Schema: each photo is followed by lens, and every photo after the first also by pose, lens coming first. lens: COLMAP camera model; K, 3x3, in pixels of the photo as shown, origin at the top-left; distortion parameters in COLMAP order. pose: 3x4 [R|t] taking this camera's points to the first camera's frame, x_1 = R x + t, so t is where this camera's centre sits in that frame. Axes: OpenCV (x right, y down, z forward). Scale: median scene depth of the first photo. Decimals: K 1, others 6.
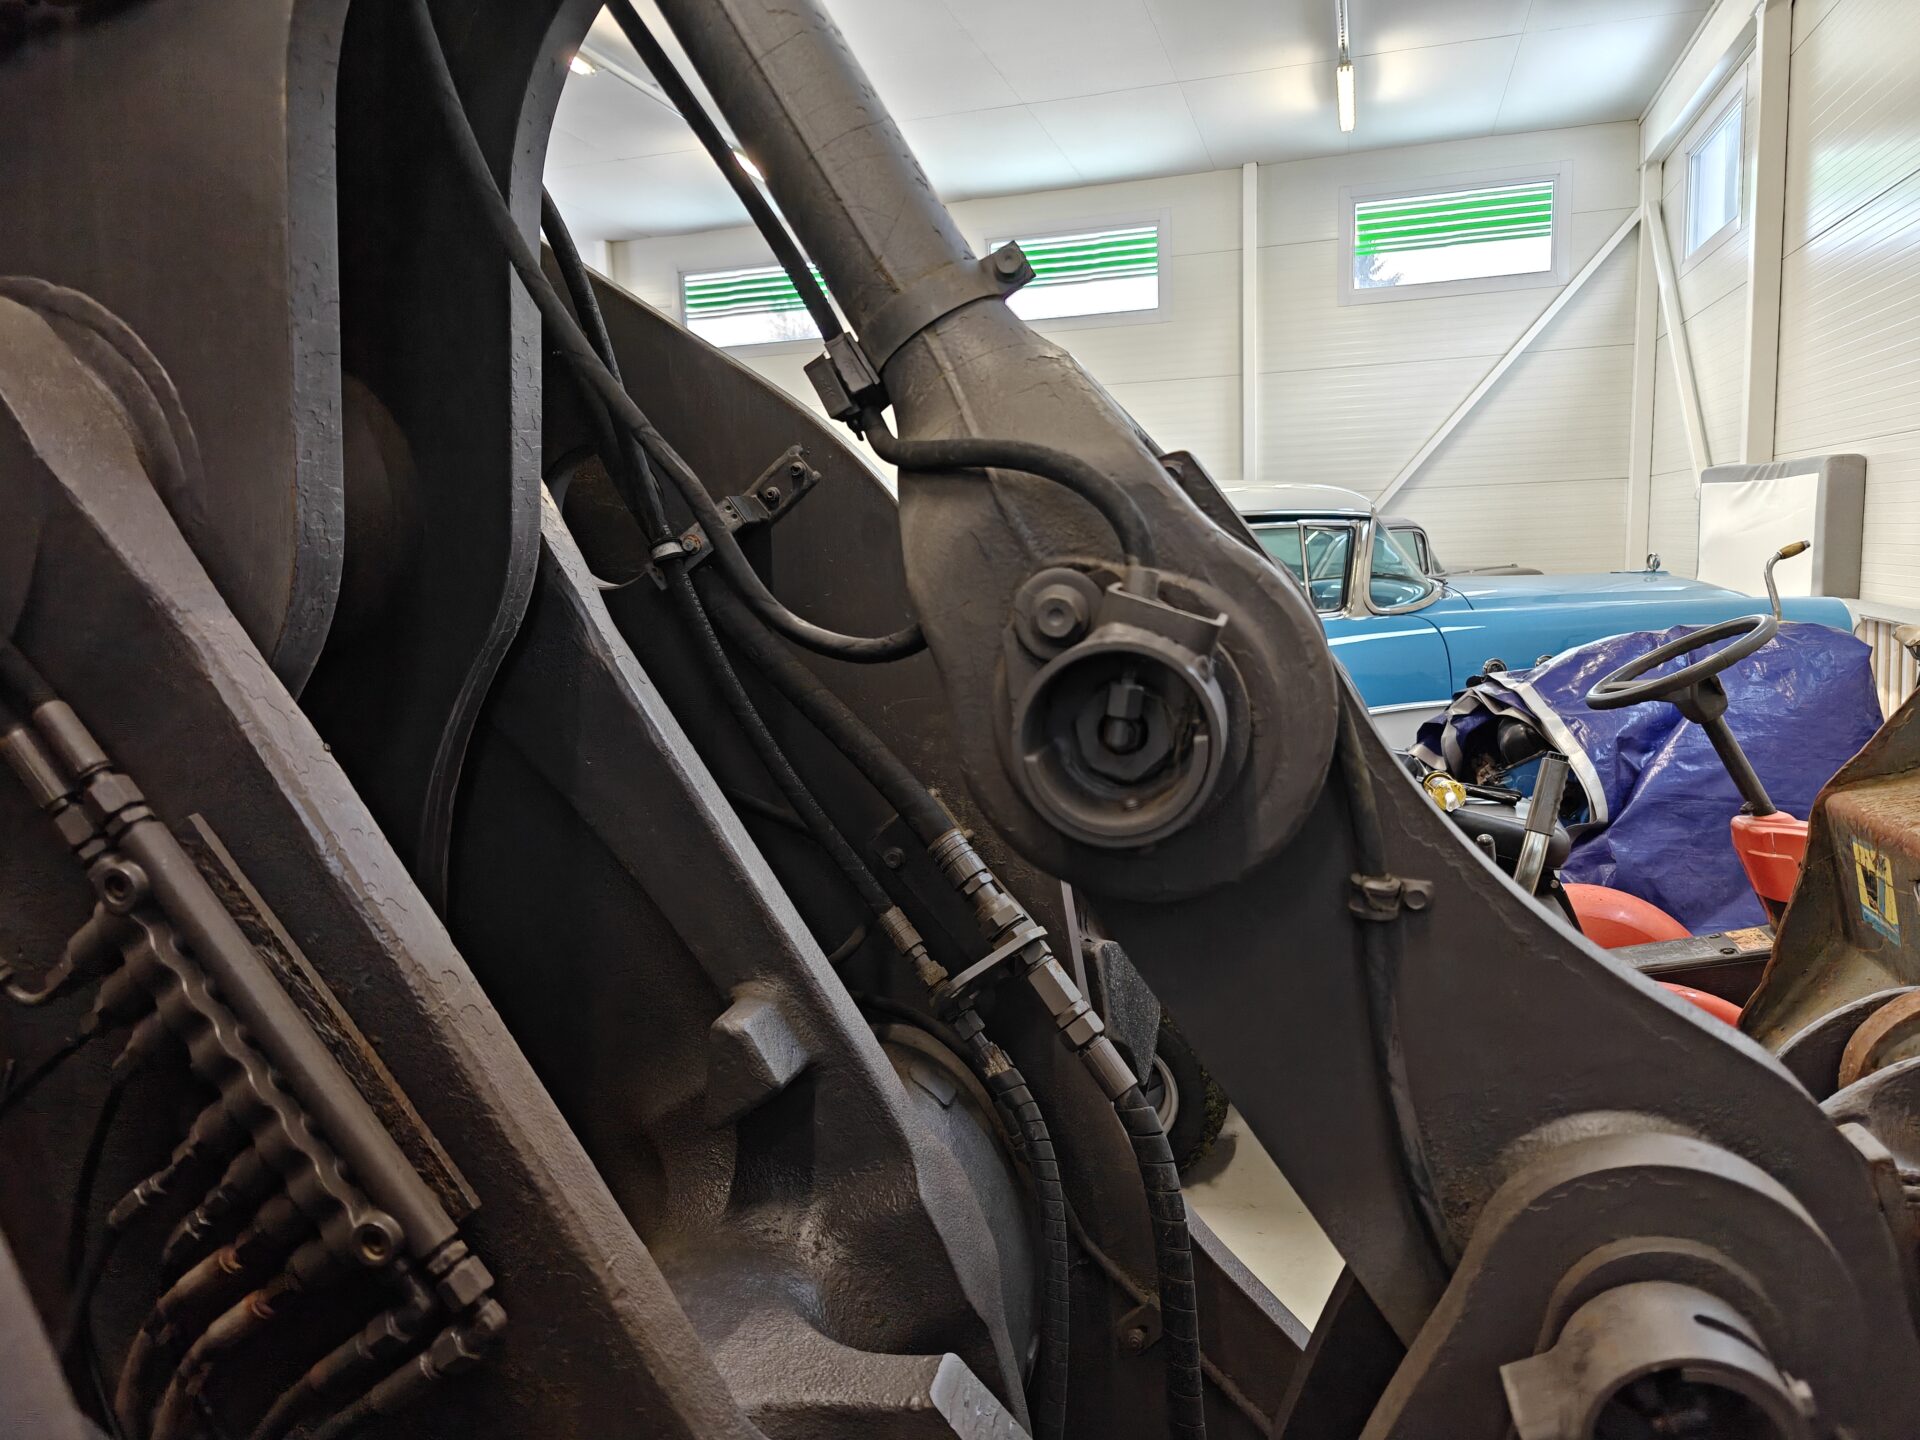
lens RADIAL K [[1290.4, 0, 952.4], [0, 1290.4, 724.1], [0, 0, 1]] dist [0.023677, -0.019349]
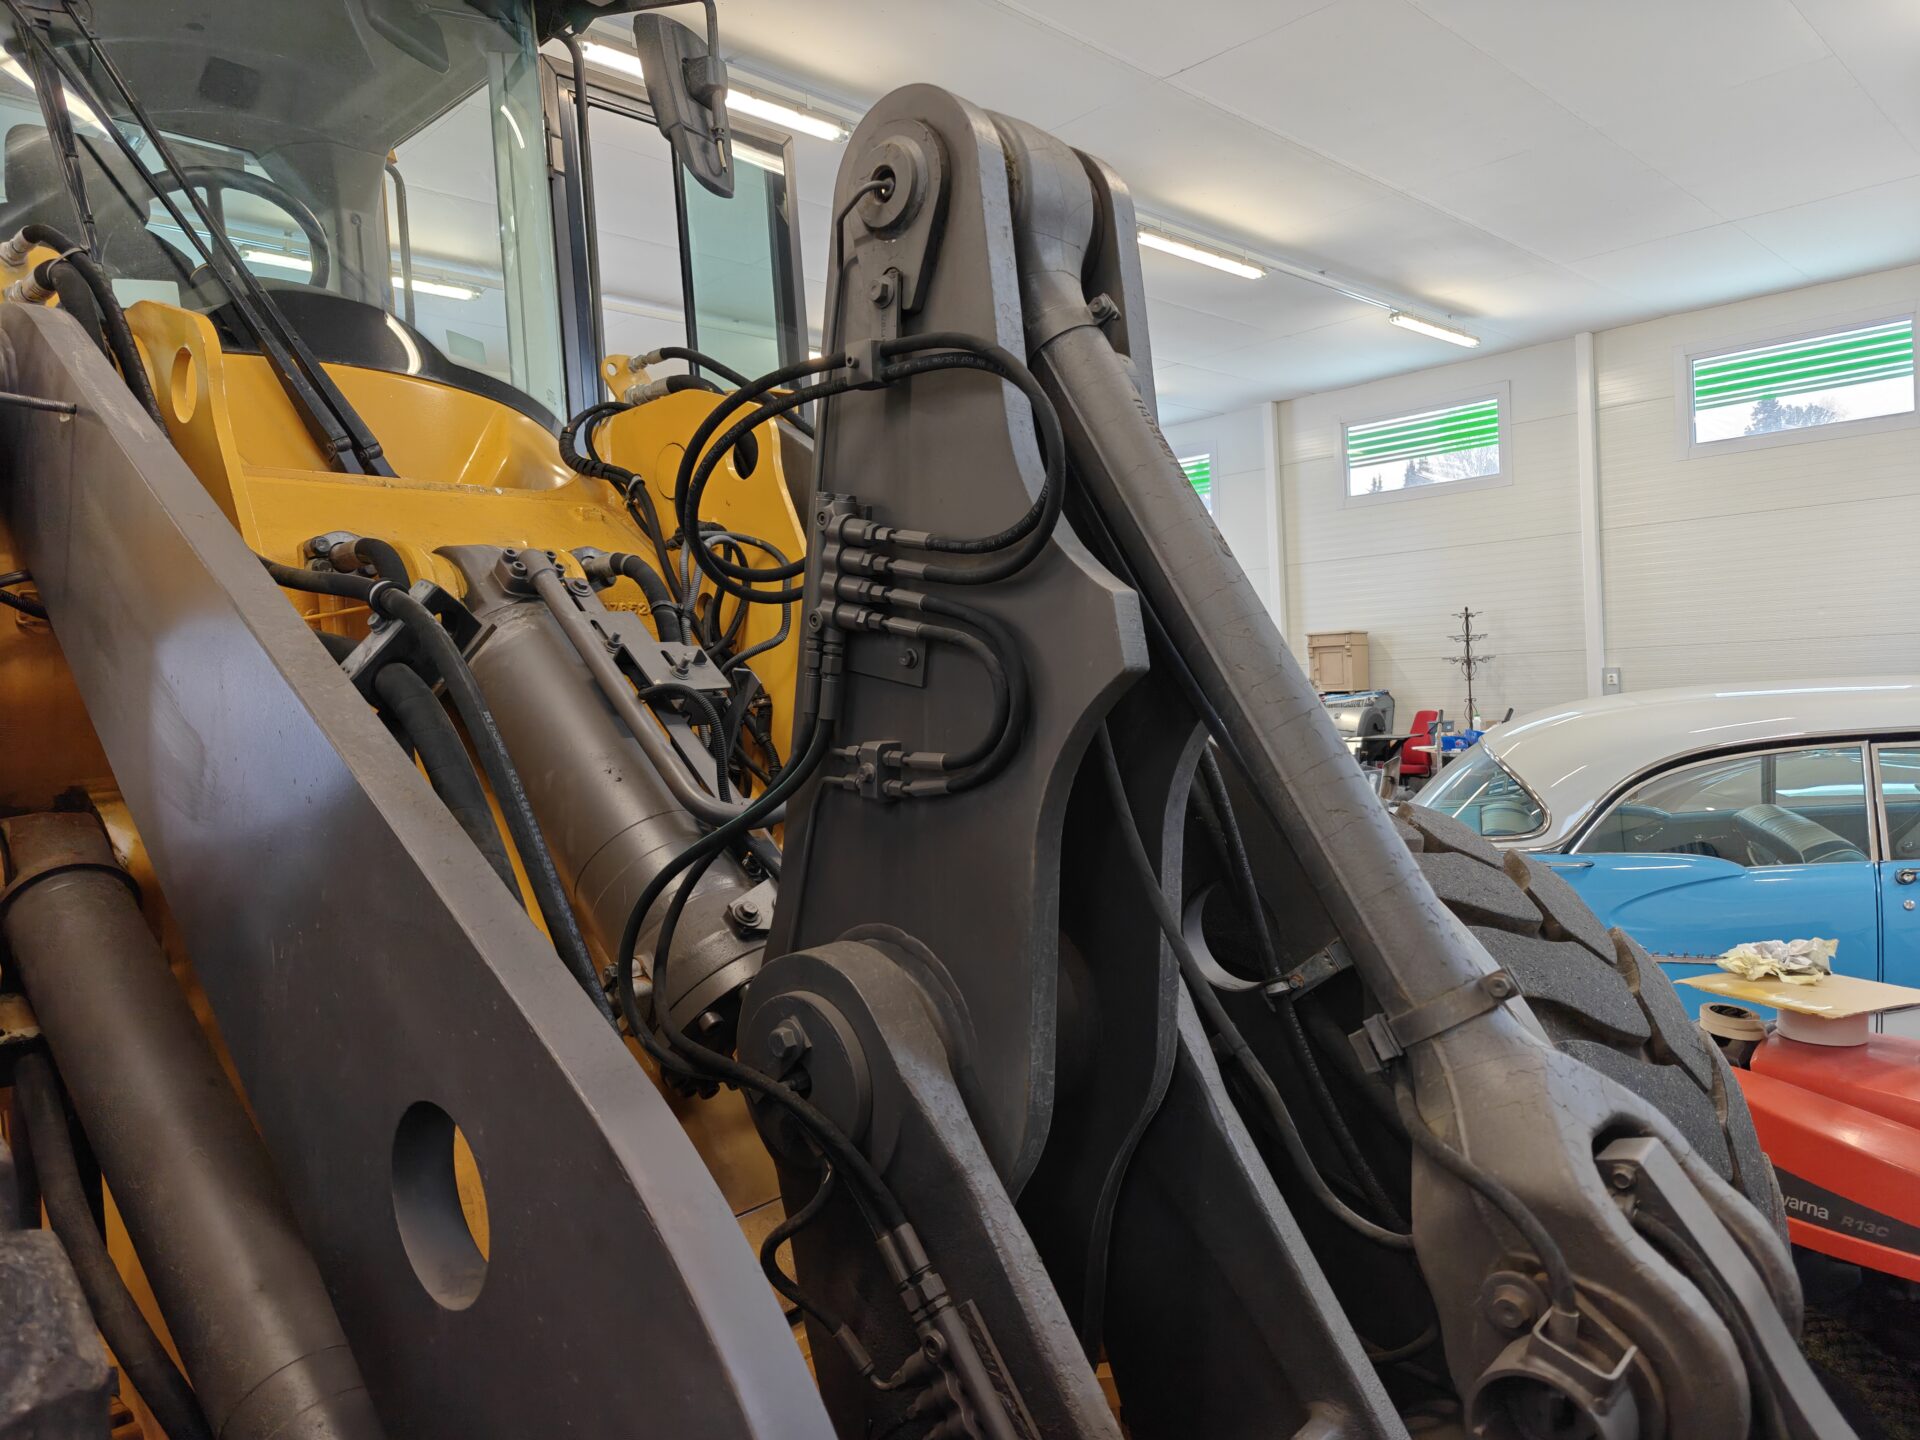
lens RADIAL K [[1290.4, 0, 959.9], [0, 1290.4, 707.7], [0, 0, 1]] dist [0.023677, -0.019349]
pose [[0.880922, 0.001541, -0.473260, 0.196092], [-0.046917, 0.995353, -0.084090, -0.523837], [0.470931, 0.096280, 0.876900, -0.537844]]
